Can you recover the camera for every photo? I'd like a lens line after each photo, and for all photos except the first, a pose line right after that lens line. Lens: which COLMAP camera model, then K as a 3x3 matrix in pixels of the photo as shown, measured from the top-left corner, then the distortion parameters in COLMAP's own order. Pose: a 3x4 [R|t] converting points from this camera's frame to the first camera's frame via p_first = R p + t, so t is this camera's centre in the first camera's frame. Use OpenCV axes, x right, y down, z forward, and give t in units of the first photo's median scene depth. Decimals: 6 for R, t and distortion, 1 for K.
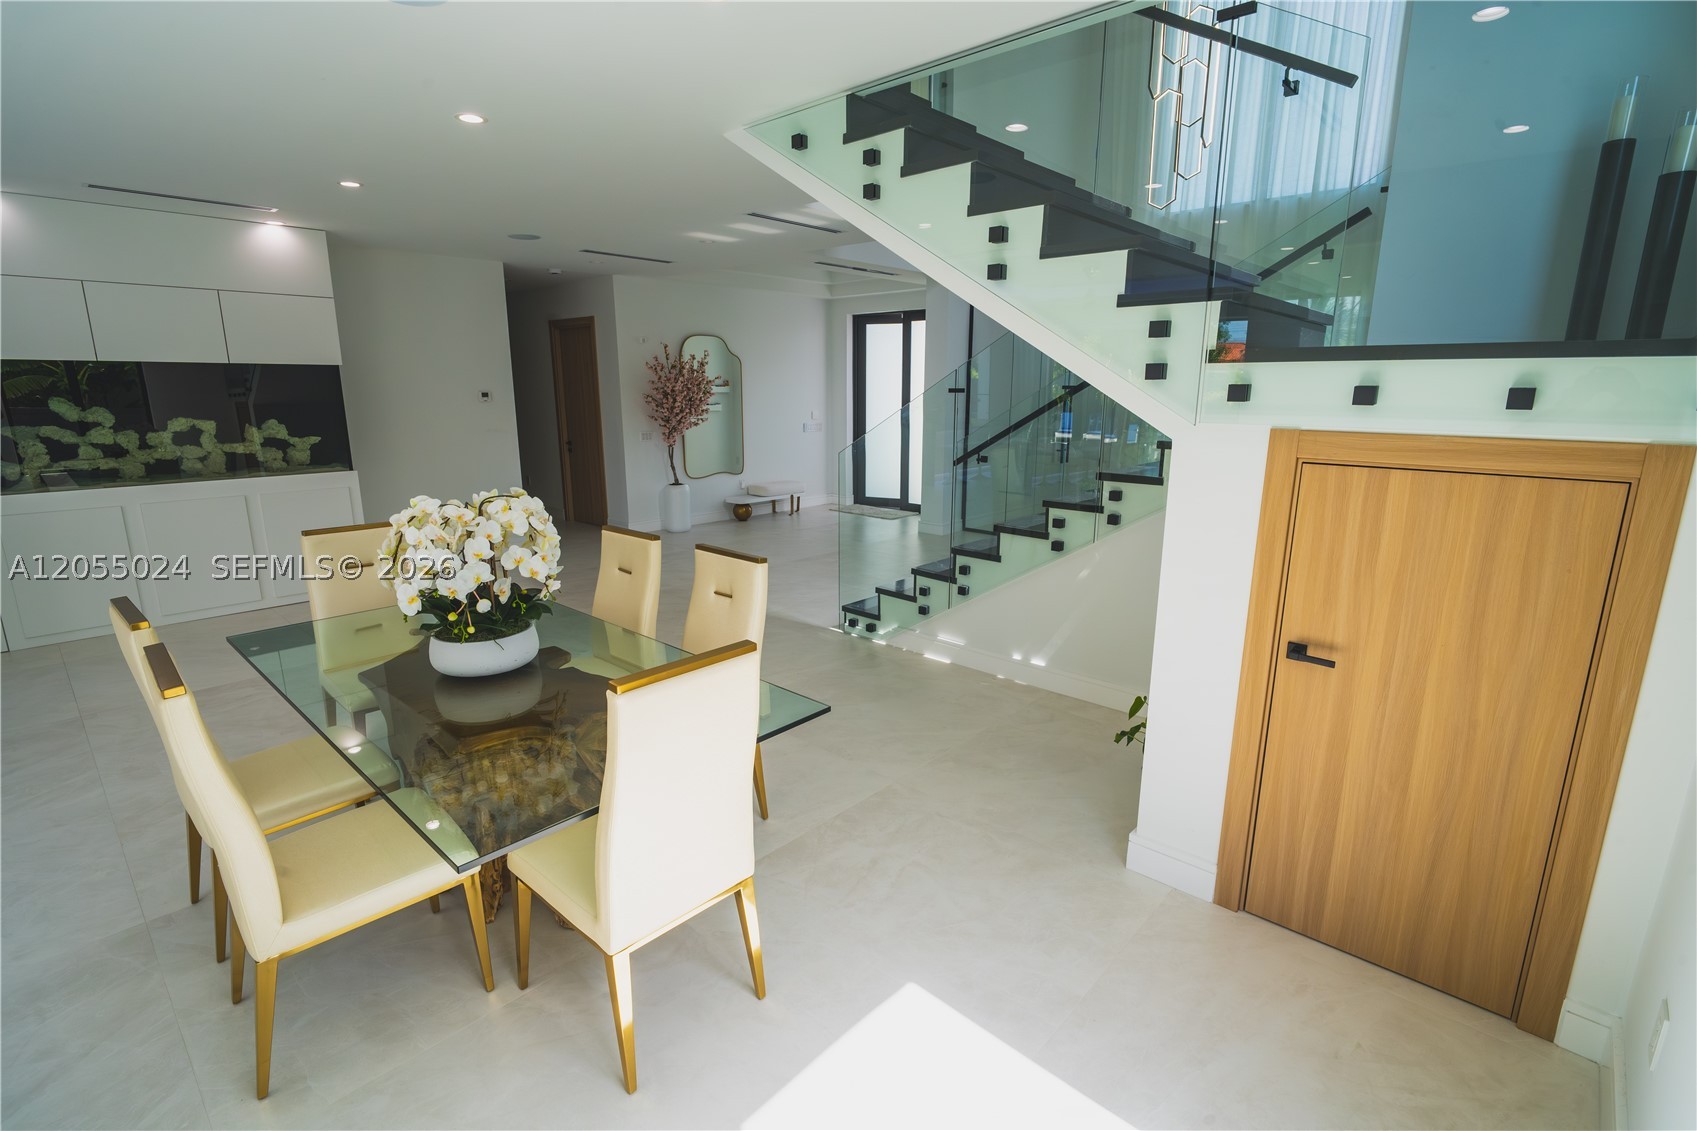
lens RADIAL K [[772.6, 0, 859.3], [0, 772.6, 564.9], [0, 0, 1]] dist [0.000433, -0.005117]
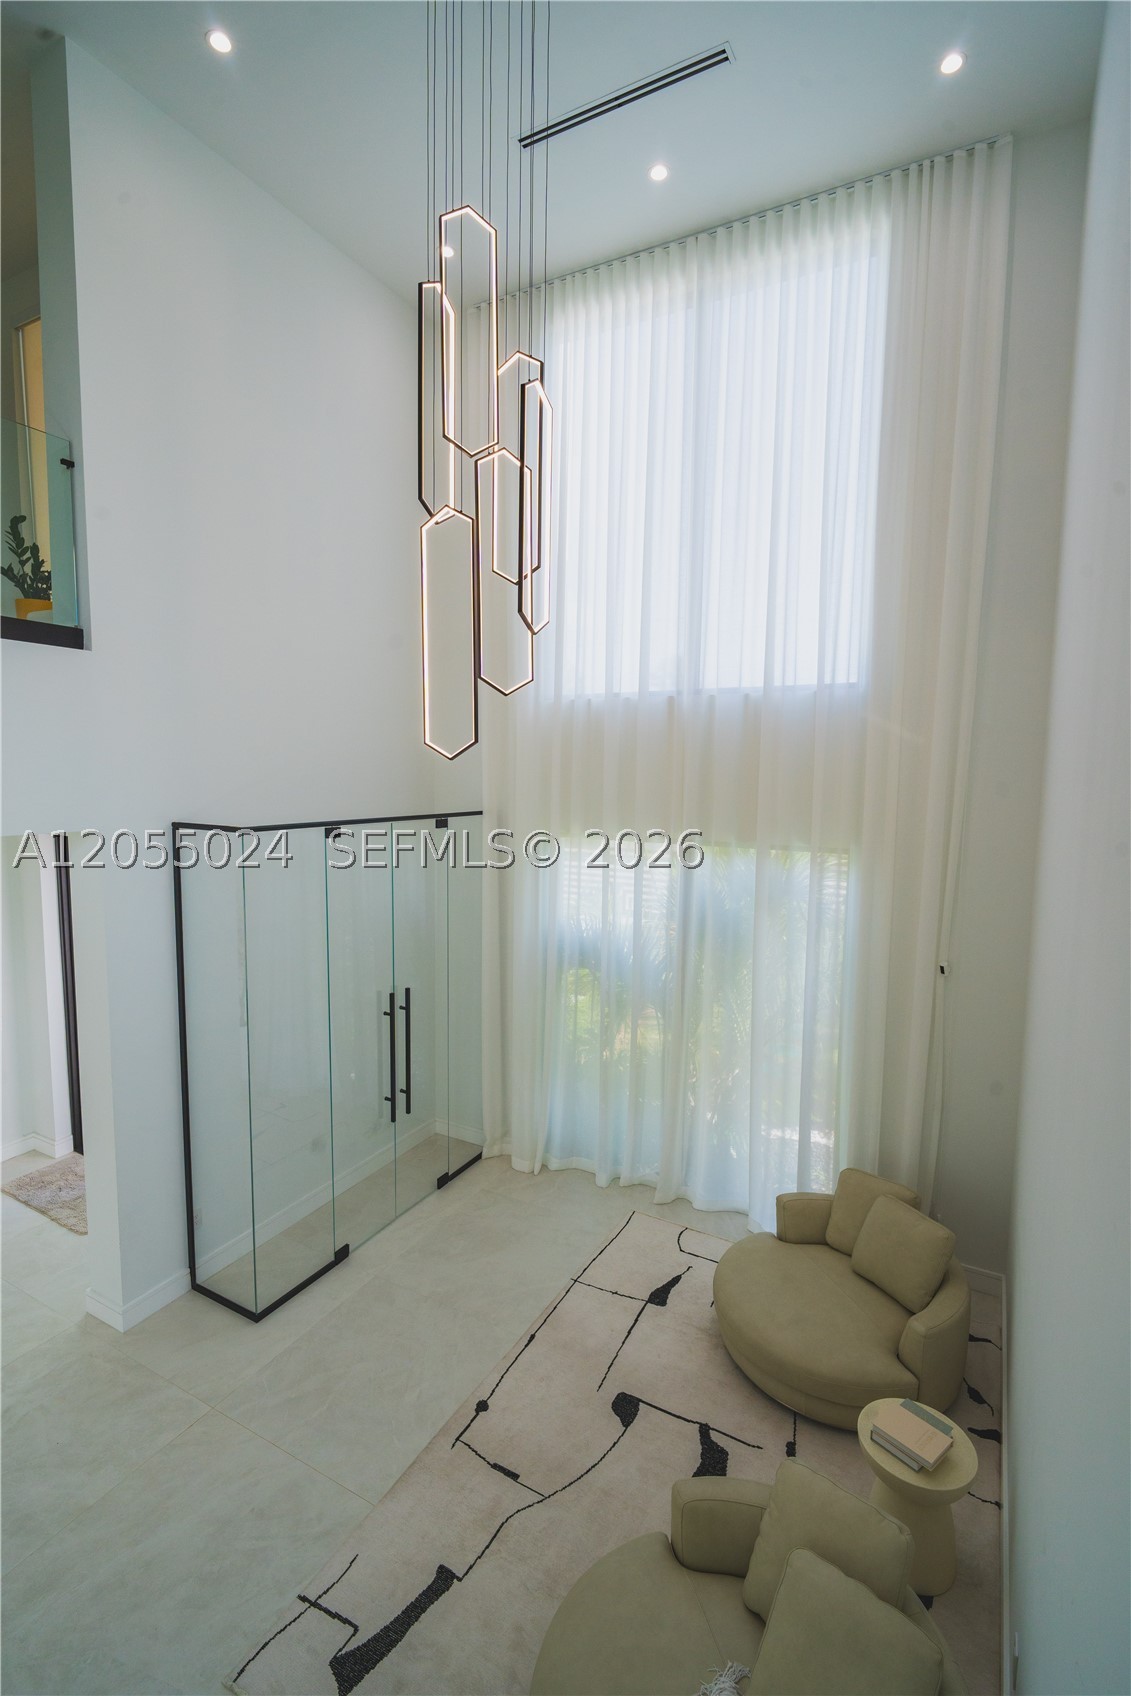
lens RADIAL K [[772.2, 0, 565.5], [0, 772.2, 848.0], [0, 0, 1]] dist [0.000433, -0.005117]
pose [[0.970992, -0.014702, 0.238660, 0.279132], [0.045726, 0.991104, -0.124985, -0.280657], [-0.234700, 0.132272, 0.963027, 0.451740]]
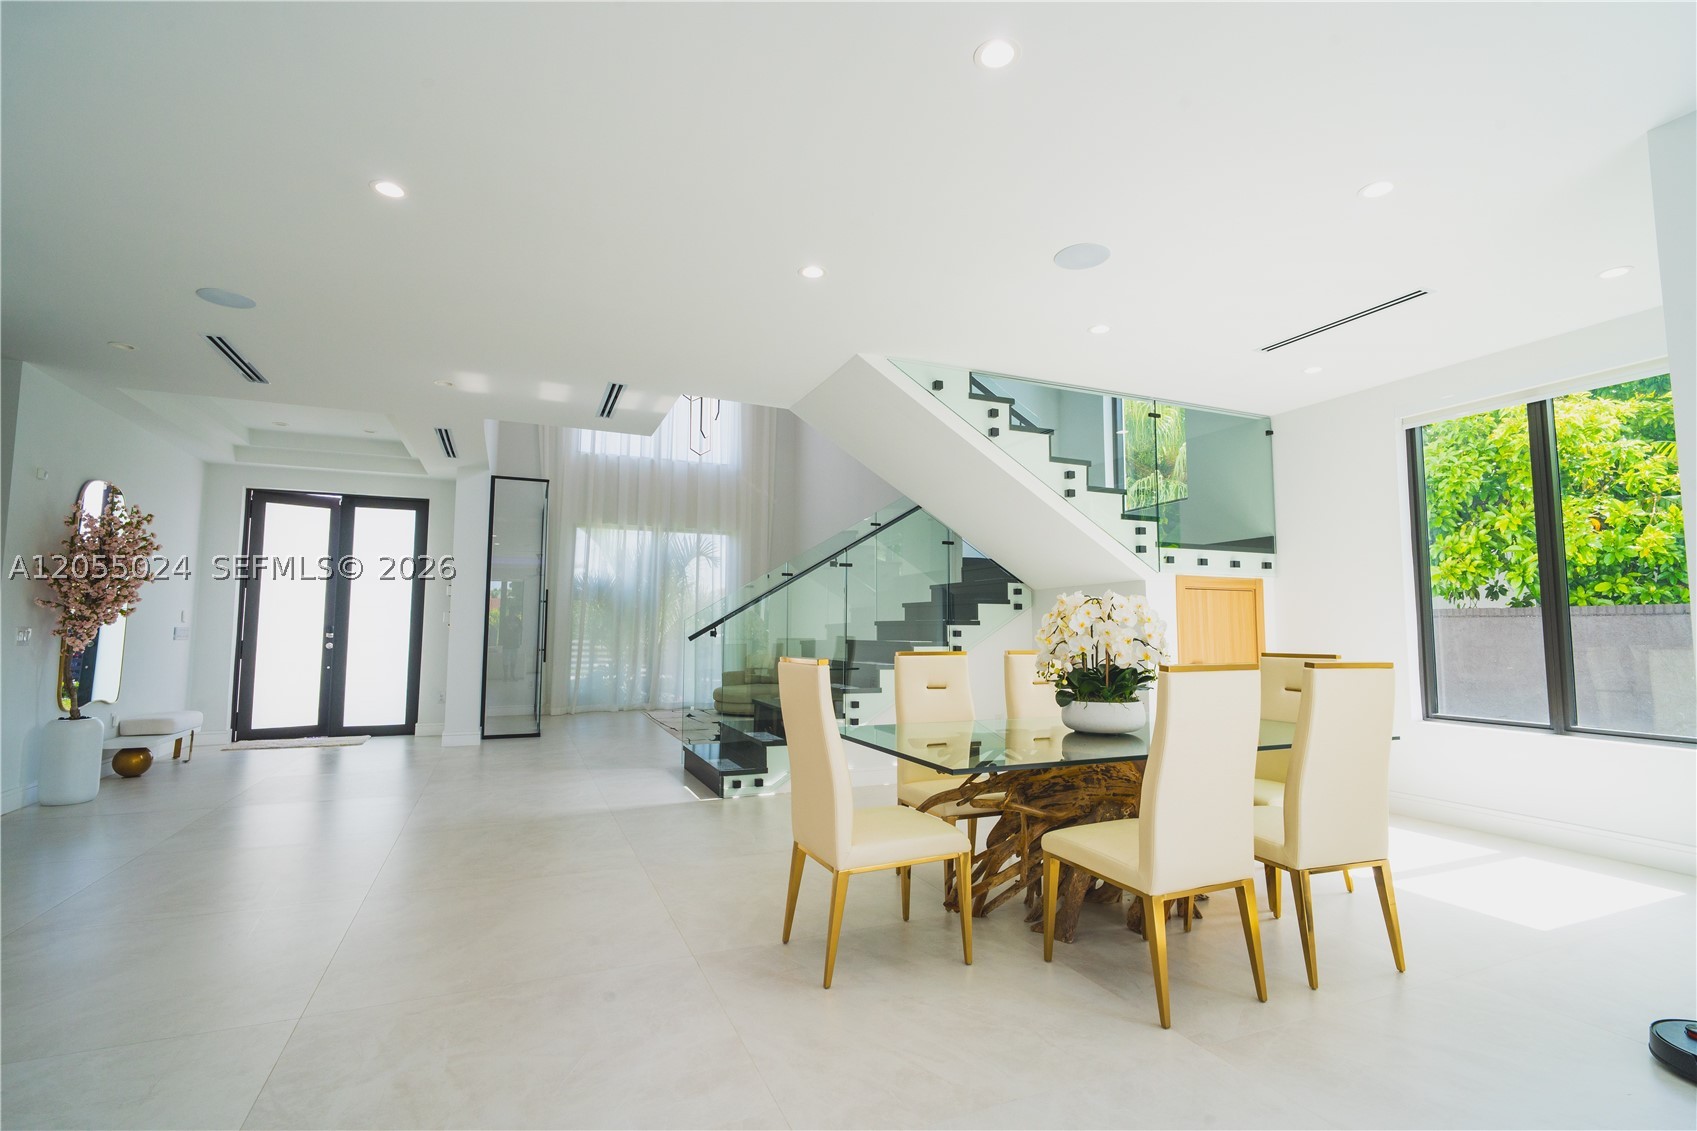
lens RADIAL K [[762.3, 0, 848.8], [0, 762.3, 566.0], [0, 0, 1]] dist [-0.009622, -0.000382]
pose [[0.408749, 0.078854, 0.909234, -0.550325], [0.203685, 0.963250, -0.175106, 0.002634], [-0.889627, 0.256771, 0.377666, 0.261026]]
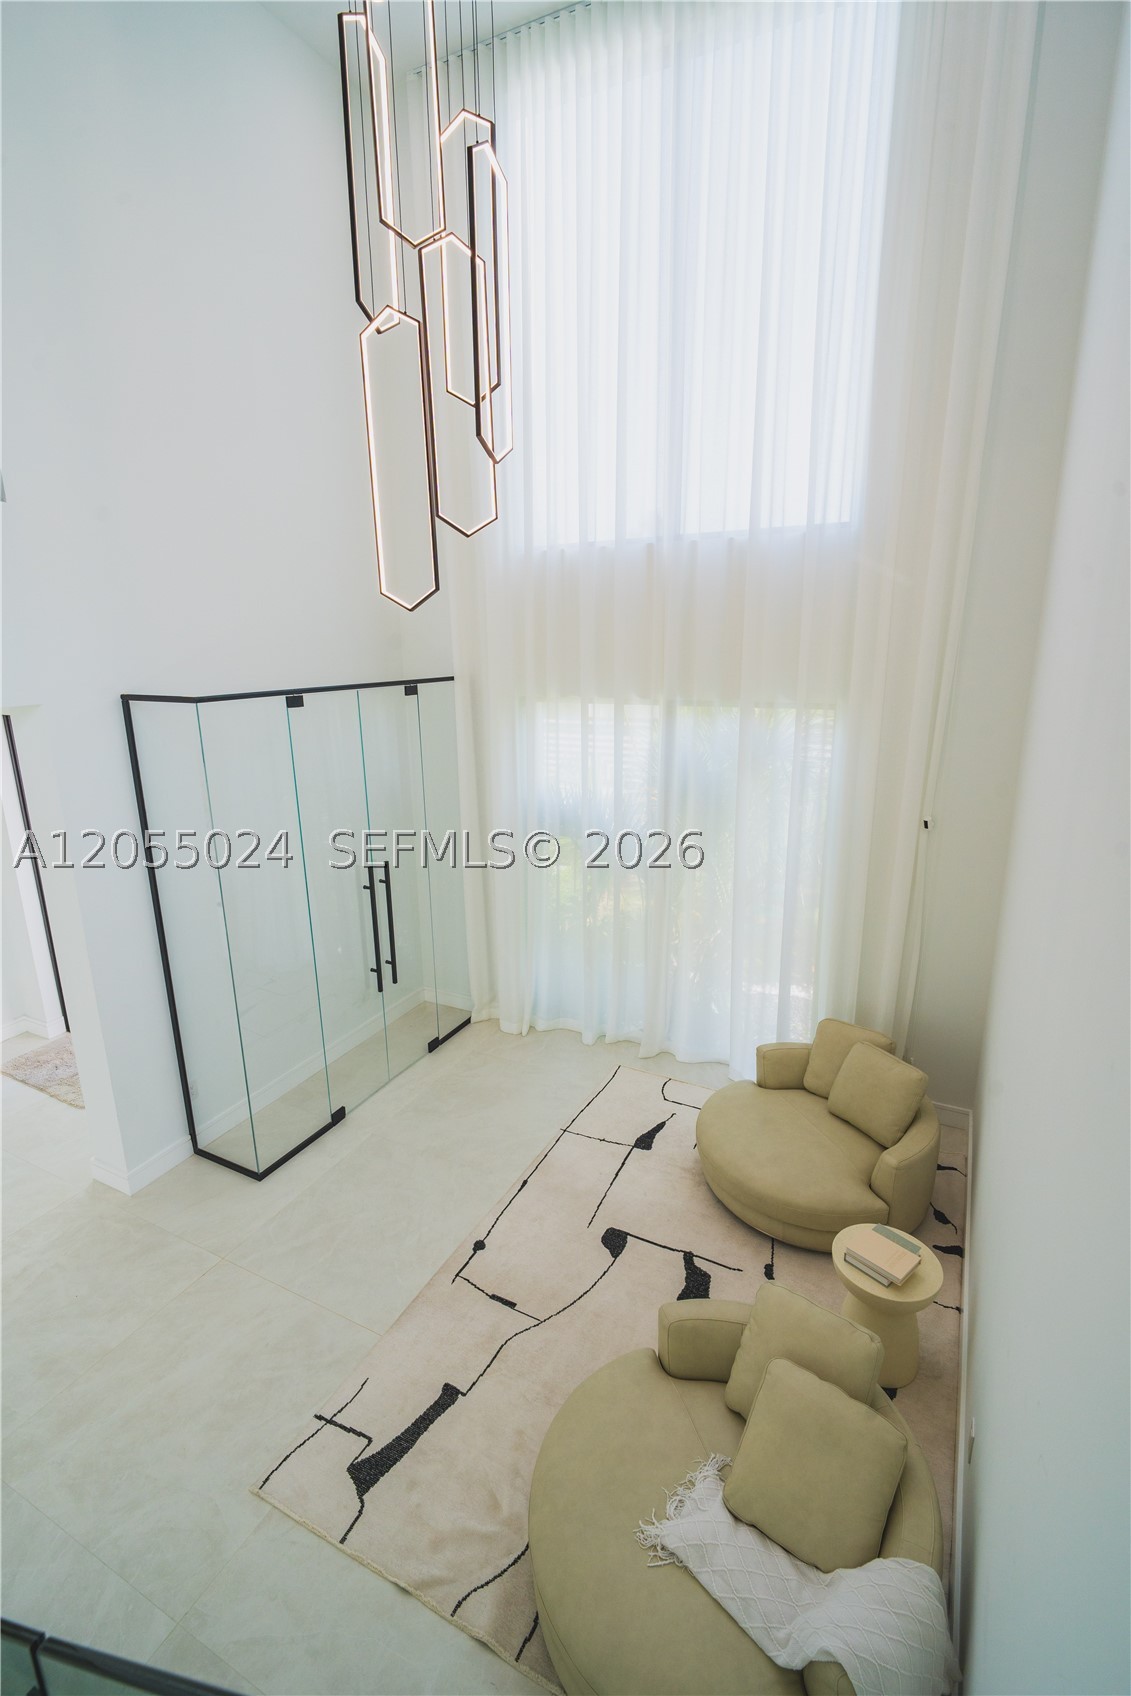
lens RADIAL K [[772.2, 0, 565.5], [0, 772.2, 848.0], [0, 0, 1]] dist [0.000433, -0.005117]
pose [[0.963627, -0.084849, 0.253425, 0.285318], [0.077291, 0.996220, 0.039649, -0.276176], [-0.255831, -0.018619, 0.966542, 0.468111]]
